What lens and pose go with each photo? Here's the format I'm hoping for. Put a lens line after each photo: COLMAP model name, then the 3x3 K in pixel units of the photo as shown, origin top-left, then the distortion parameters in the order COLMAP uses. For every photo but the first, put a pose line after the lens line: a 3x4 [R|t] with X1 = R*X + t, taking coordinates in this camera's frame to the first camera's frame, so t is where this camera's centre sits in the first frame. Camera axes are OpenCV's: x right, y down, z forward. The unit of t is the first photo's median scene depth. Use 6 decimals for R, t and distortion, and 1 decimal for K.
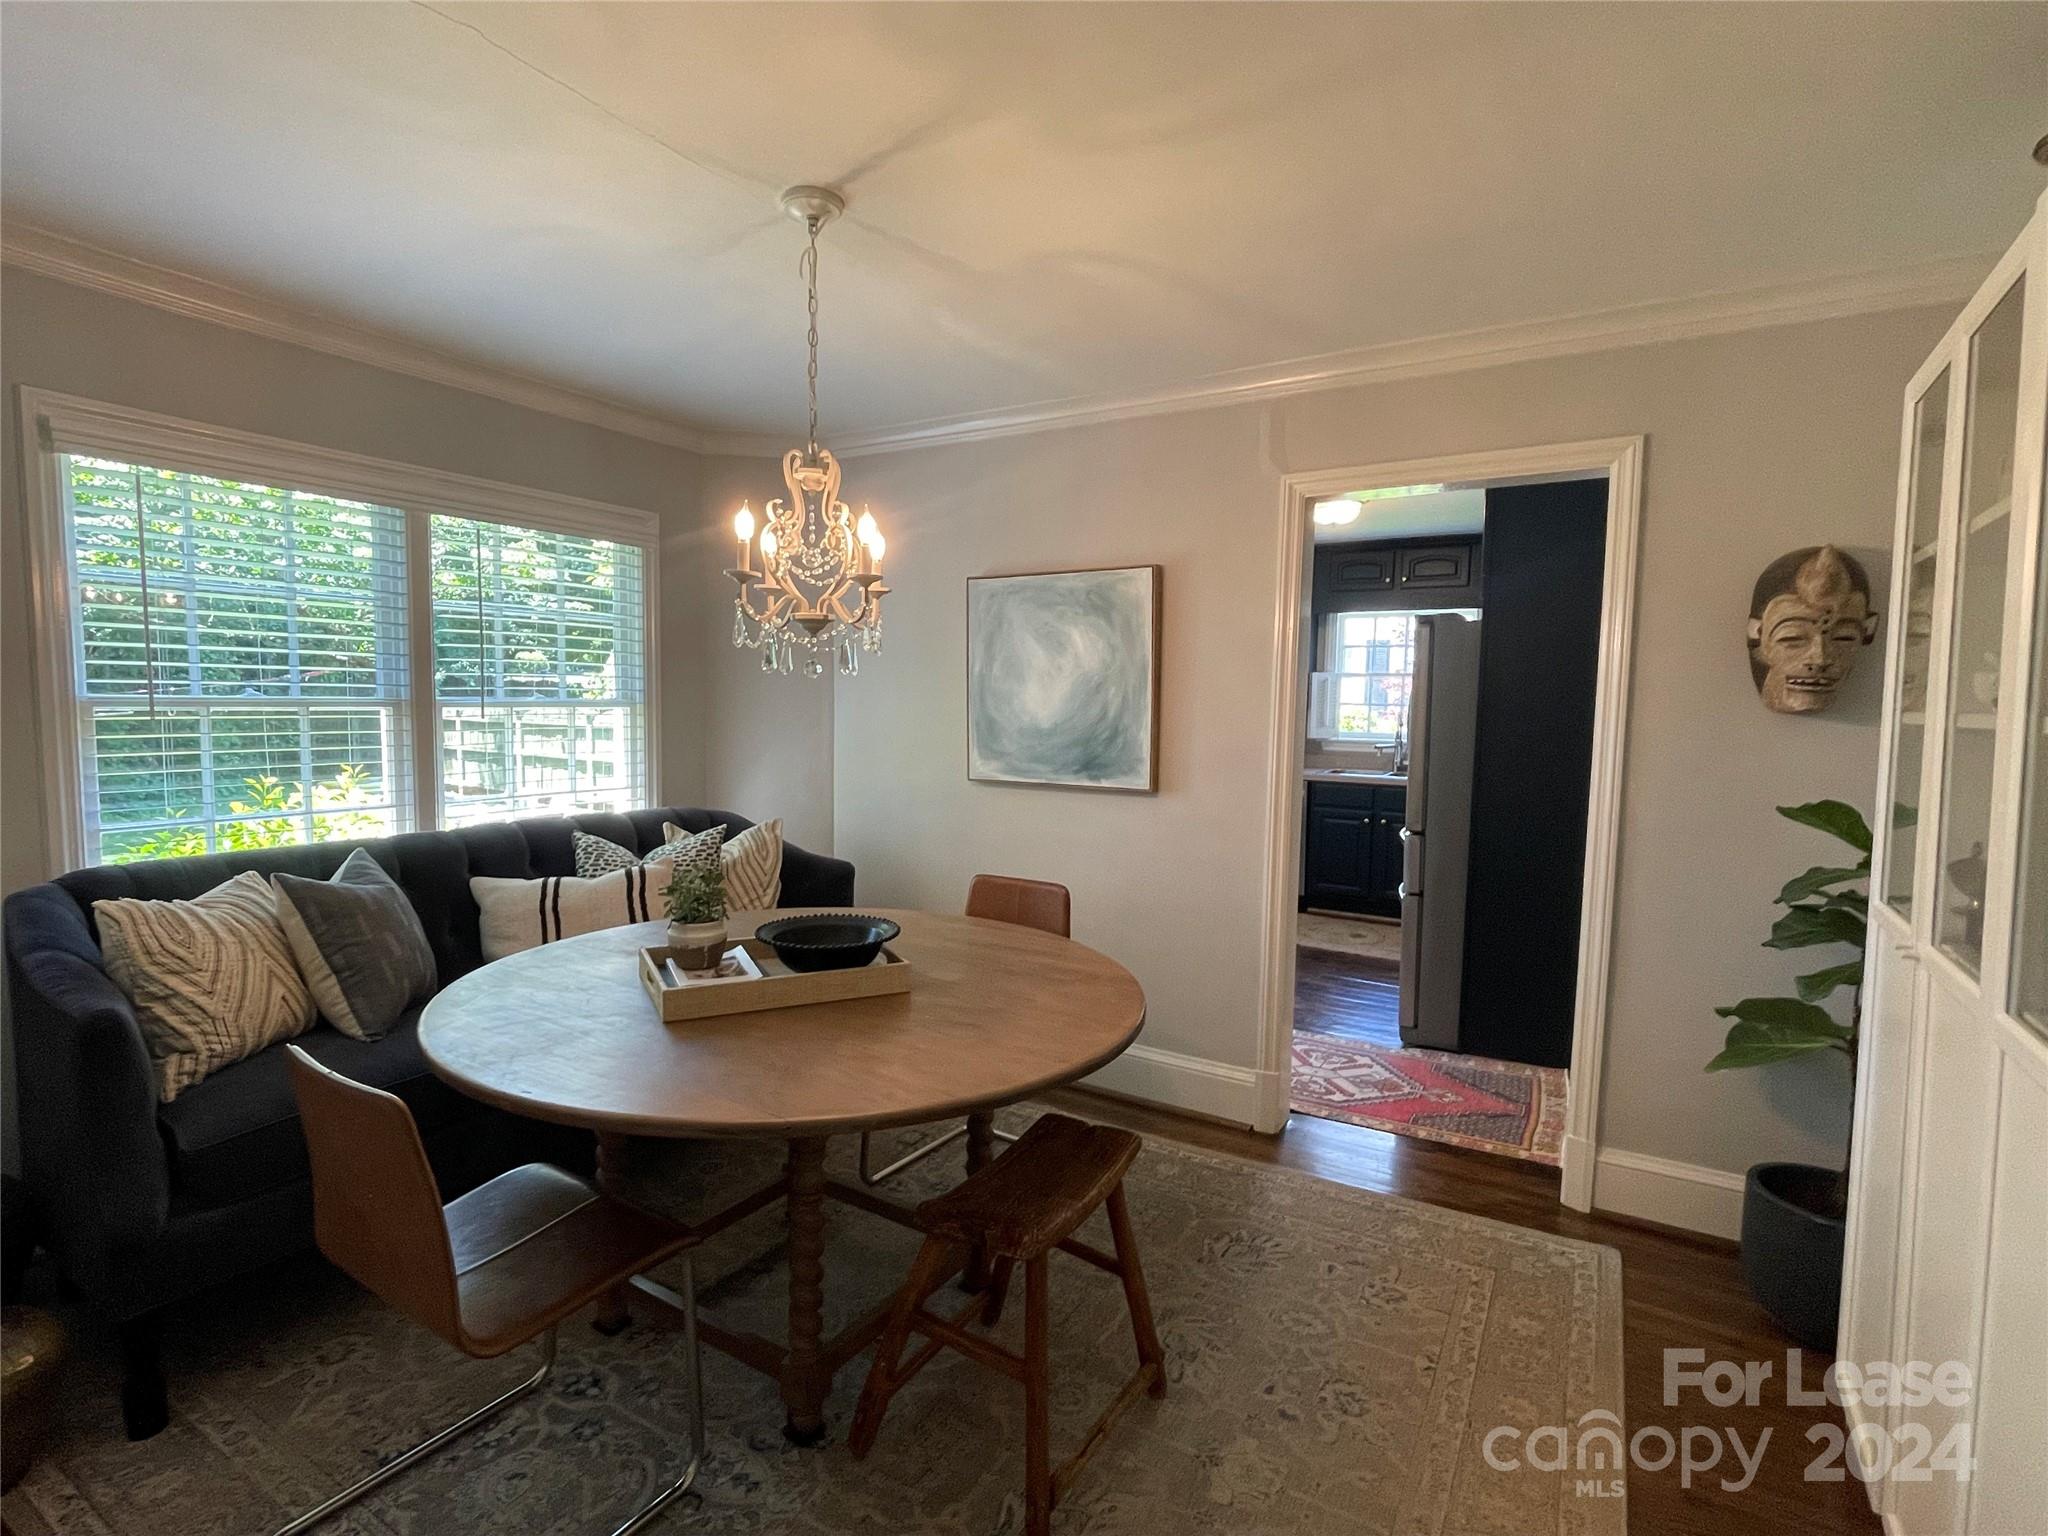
lens RADIAL K [[974.7, 0, 1024.9], [0, 974.7, 770.2], [0, 0, 1]] dist [0.000264, 0.001661]
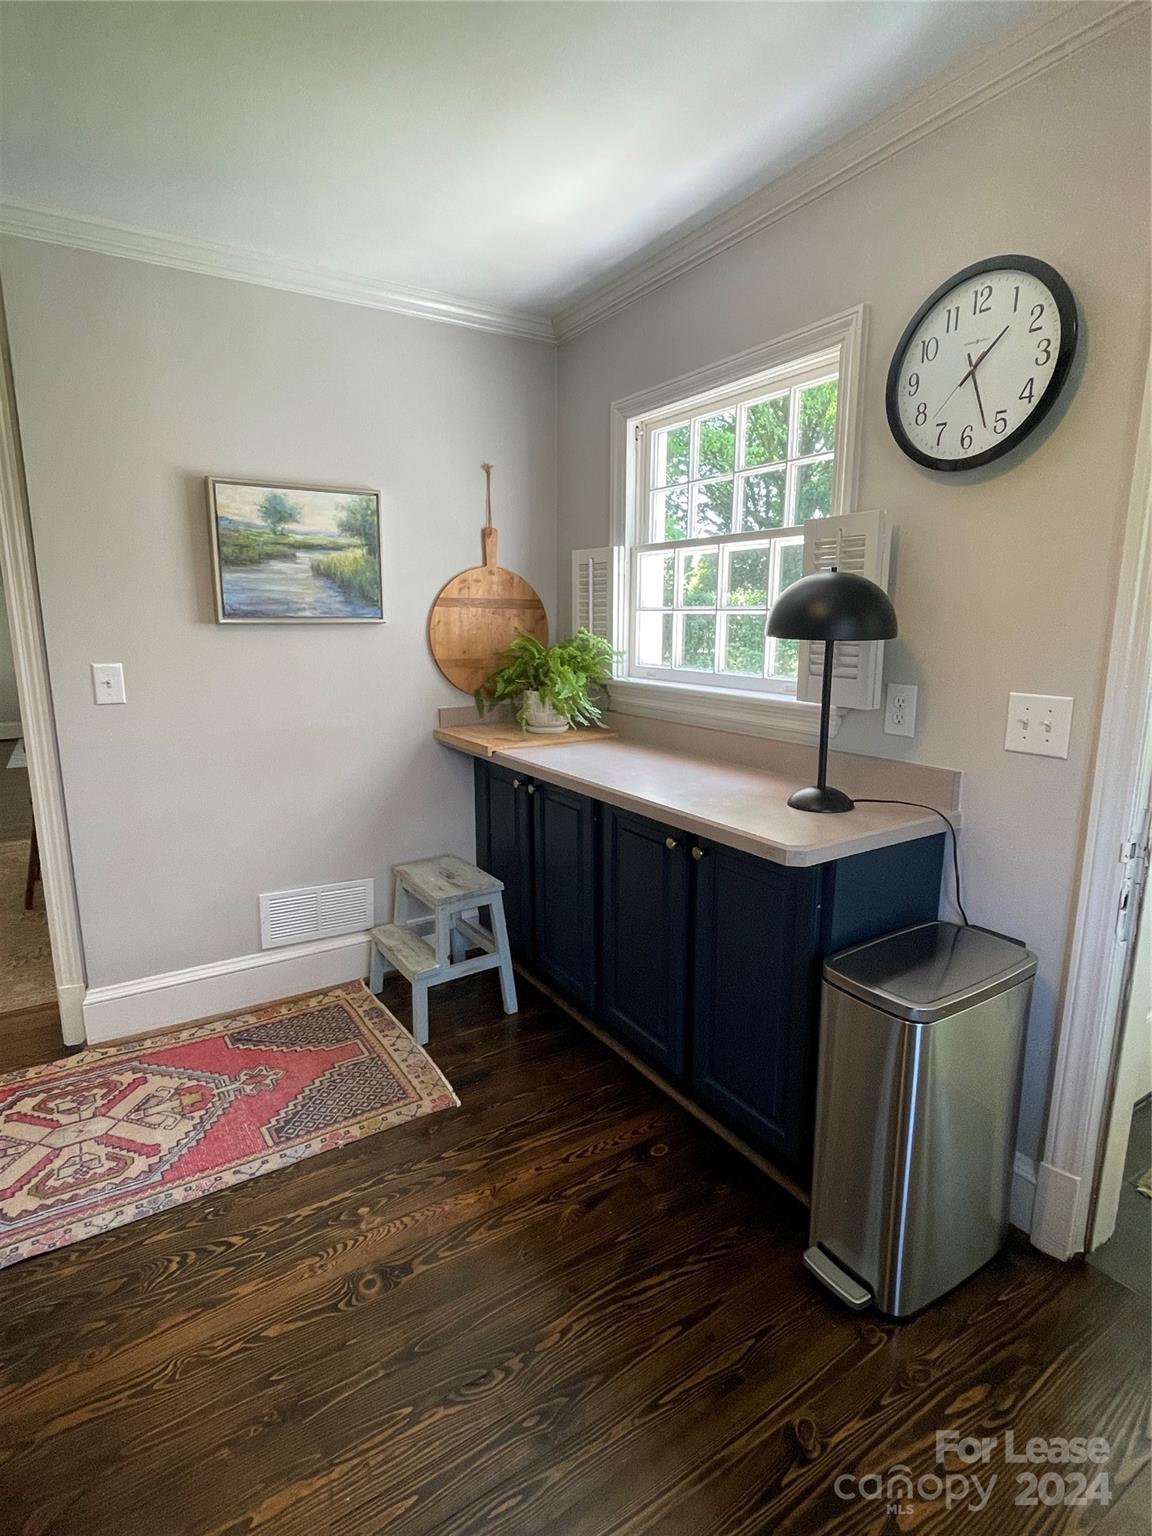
lens RADIAL K [[770.0, 0, 573.5], [0, 770.0, 755.6], [0, 0, 1]] dist [-0.013052, 0.001932]
pose [[-0.442905, 0.146029, -0.884596, 0.591668], [-0.078396, 0.976560, 0.200462, -0.095663], [0.893134, 0.158135, -0.421075, 1.512625]]
